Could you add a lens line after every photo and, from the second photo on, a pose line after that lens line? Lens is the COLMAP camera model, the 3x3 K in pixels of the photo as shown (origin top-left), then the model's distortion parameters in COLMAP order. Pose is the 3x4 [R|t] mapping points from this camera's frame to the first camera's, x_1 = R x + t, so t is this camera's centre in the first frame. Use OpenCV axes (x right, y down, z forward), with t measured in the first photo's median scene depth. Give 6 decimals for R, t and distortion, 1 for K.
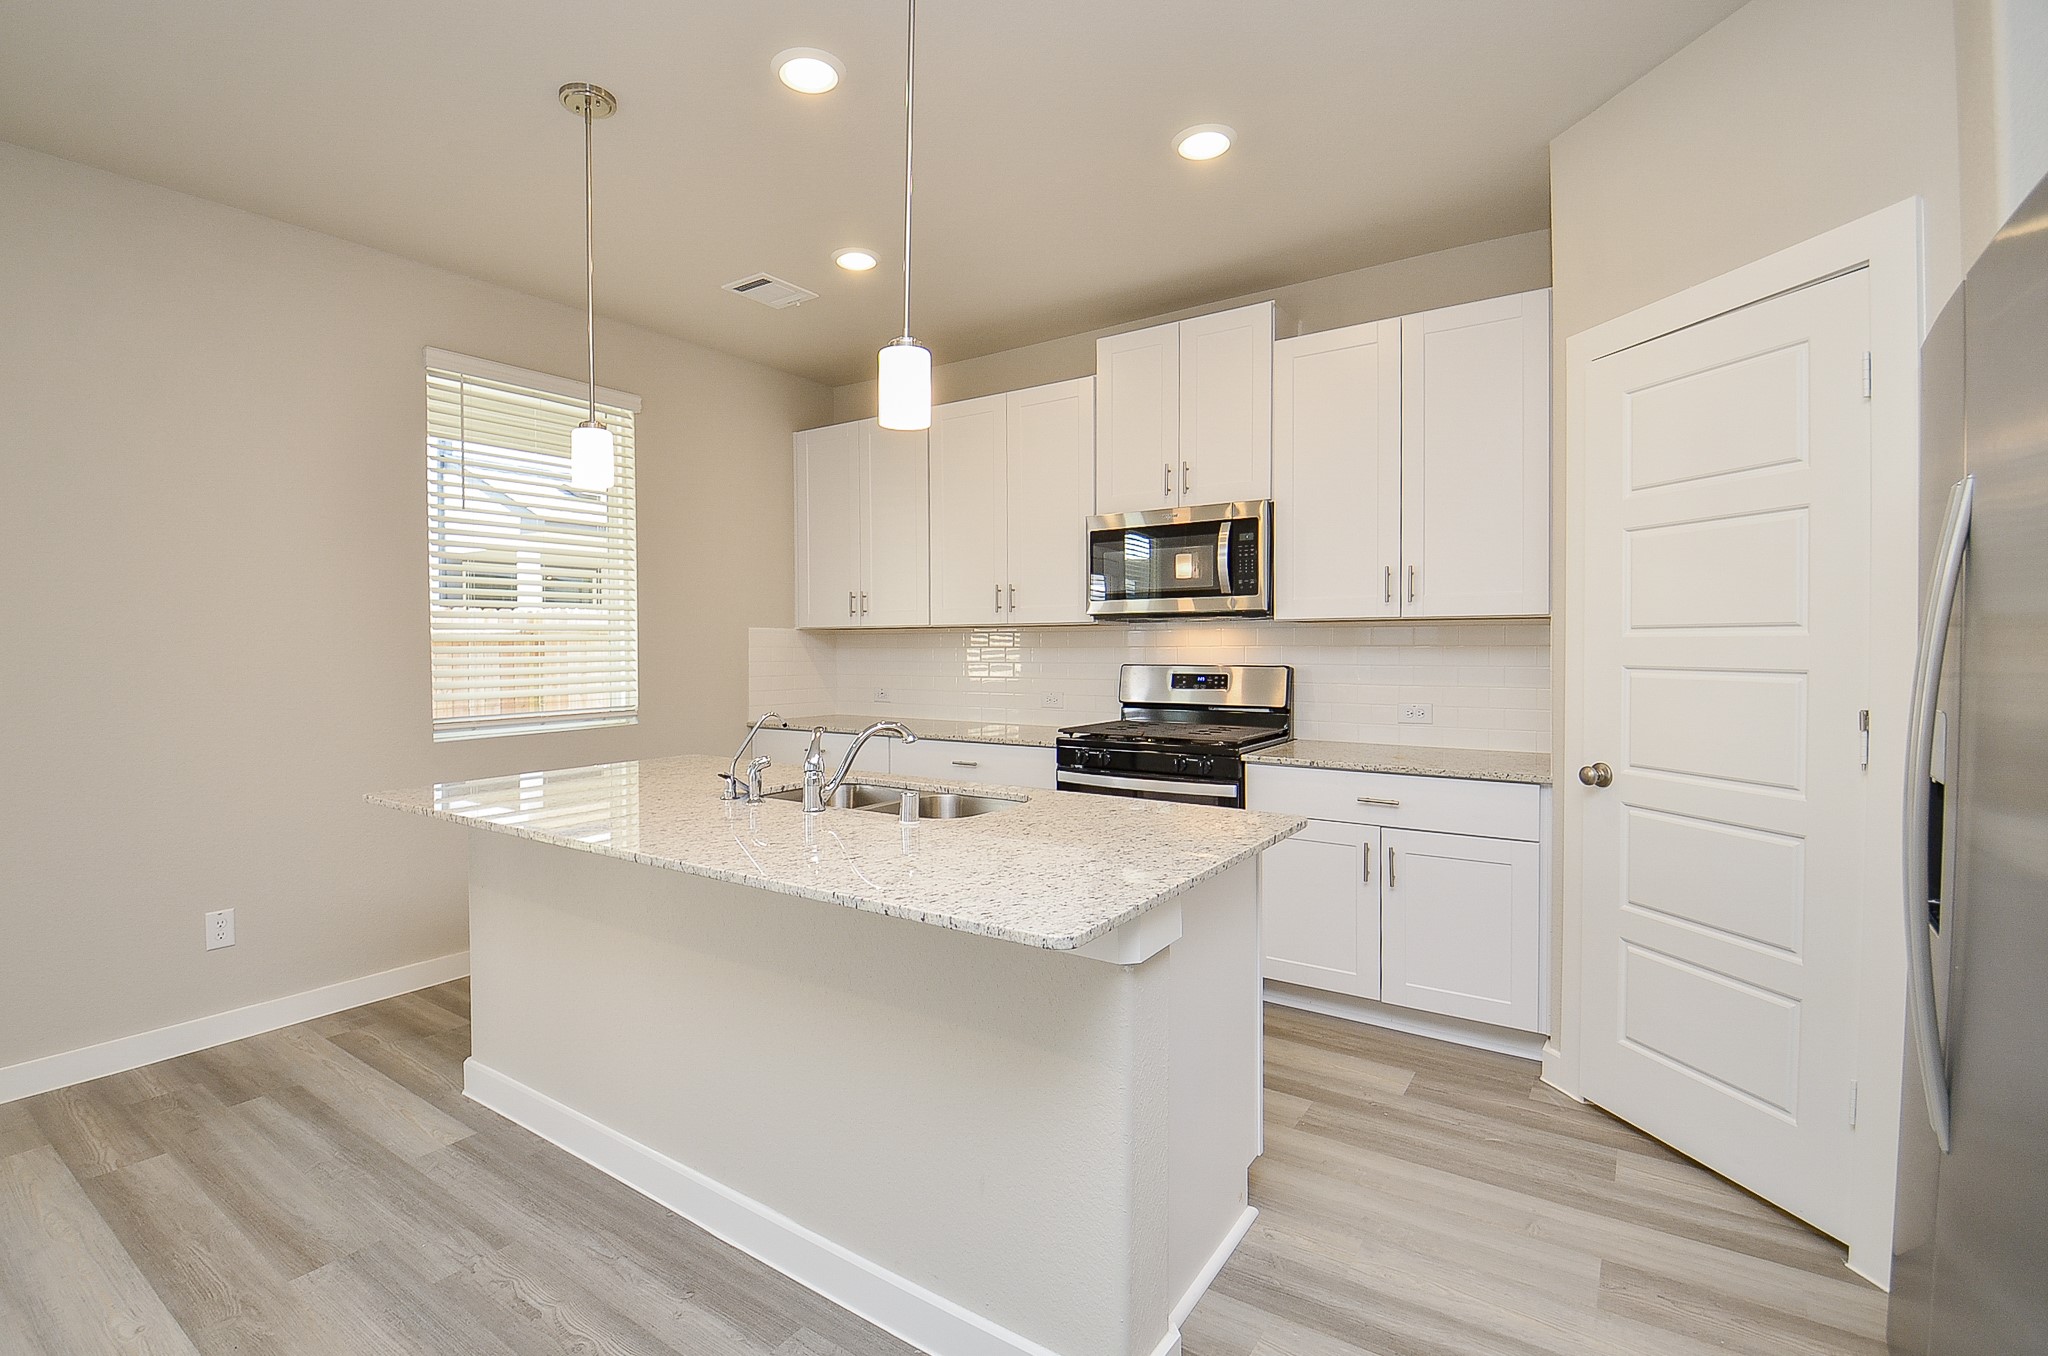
lens RADIAL K [[930.1, 0, 987.8], [0, 930.1, 660.7], [0, 0, 1]] dist [0.016802, -0.023657]
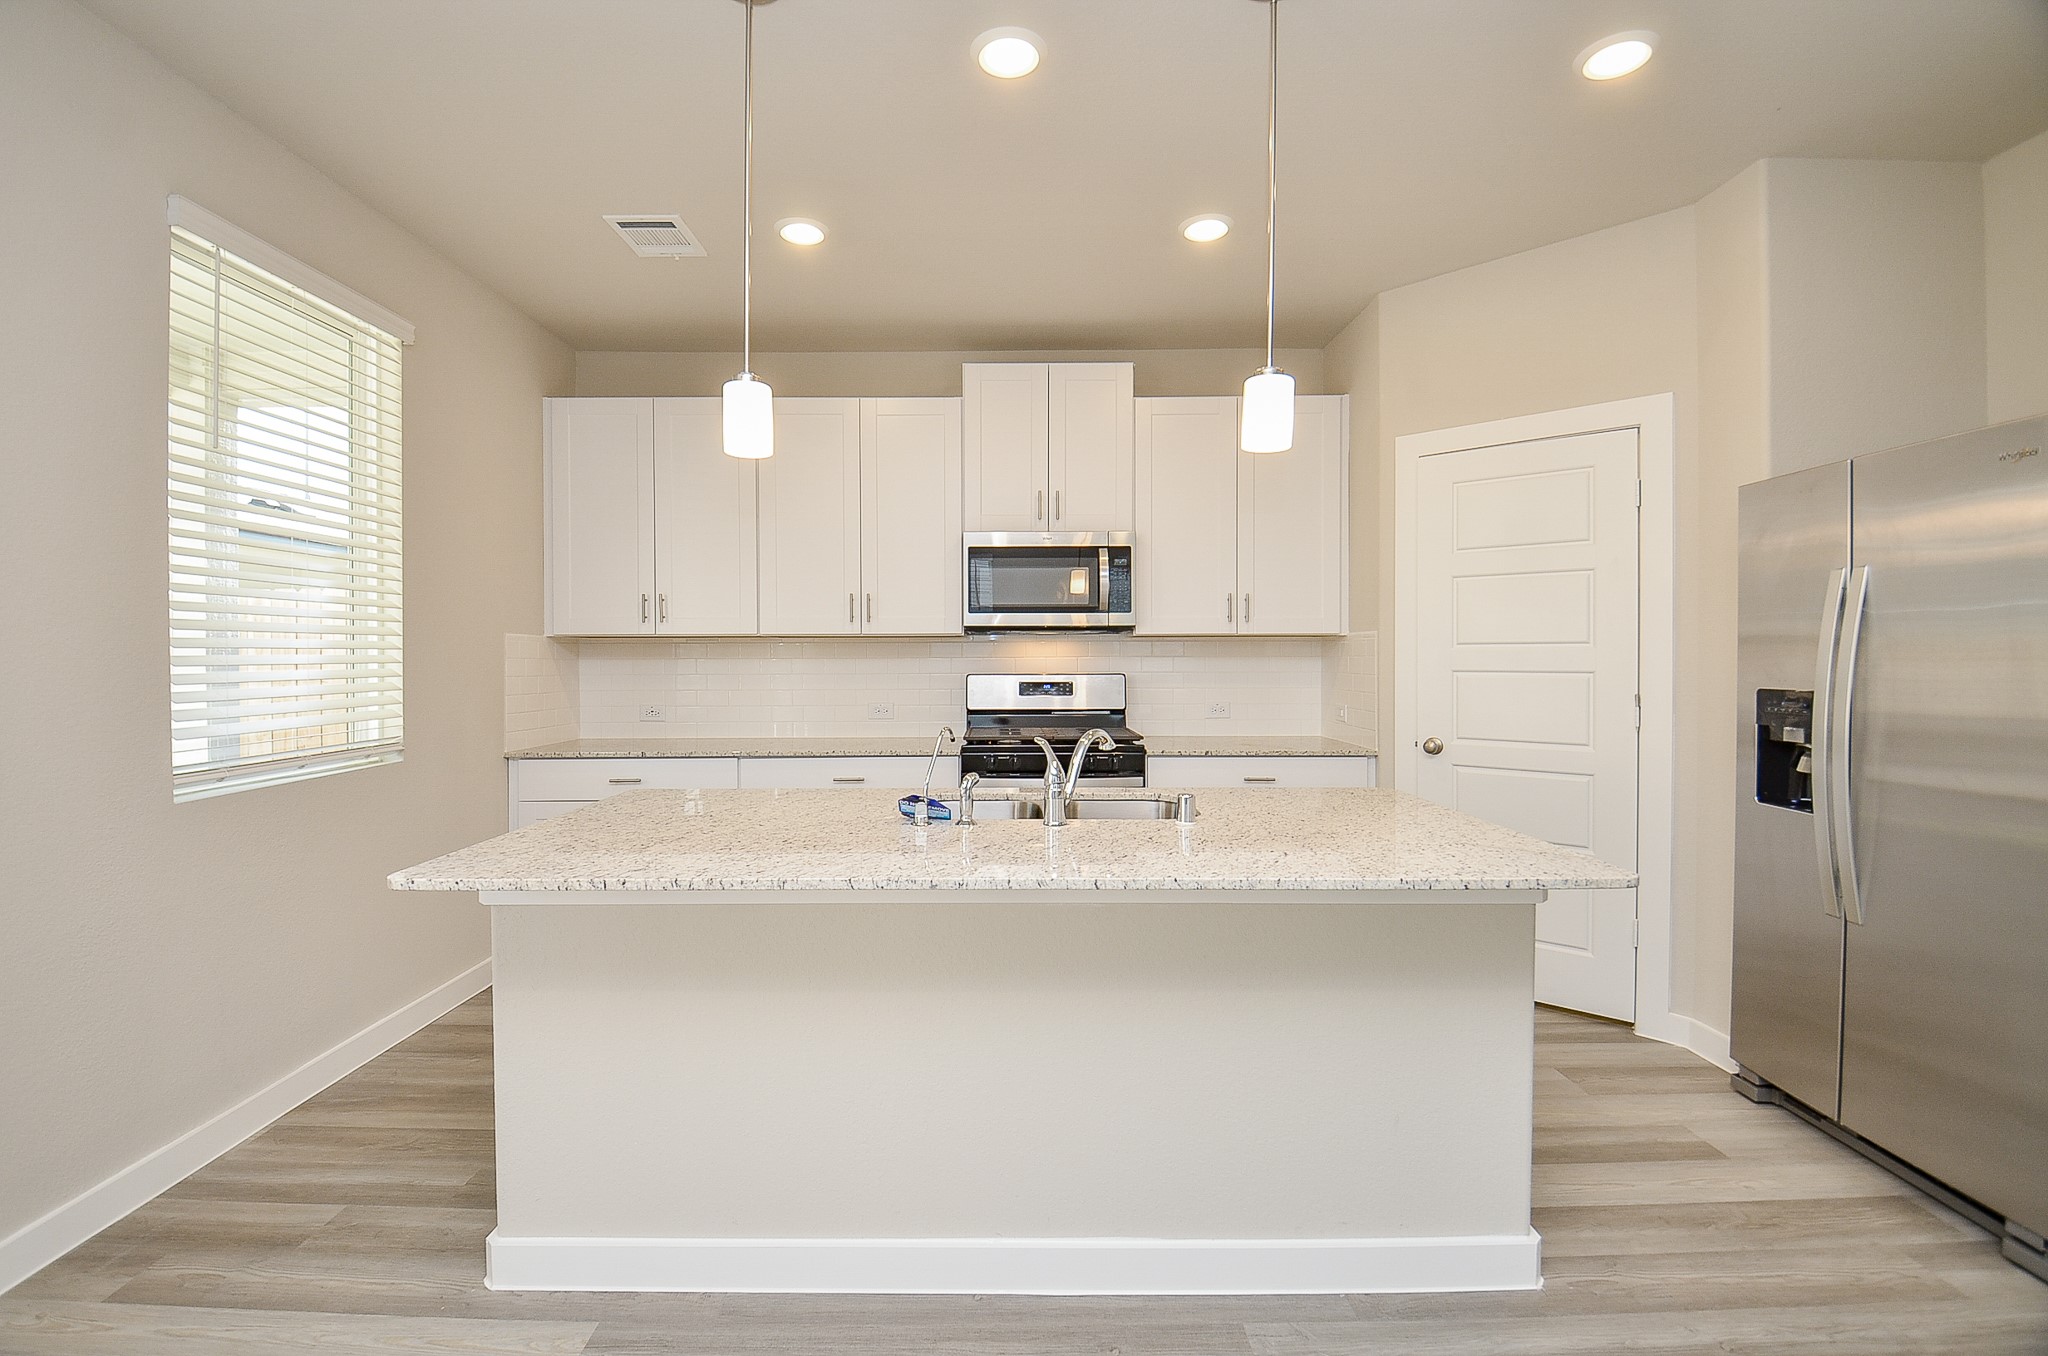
lens RADIAL K [[902.9, 0, 1002.9], [0, 902.9, 660.2], [0, 0, 1]] dist [0.013271, -0.025091]
pose [[0.819732, -0.000337, 0.572748, -0.489558], [0.009194, 0.999879, -0.012570, 0.001498], [-0.572674, 0.015569, 0.819635, 0.168243]]
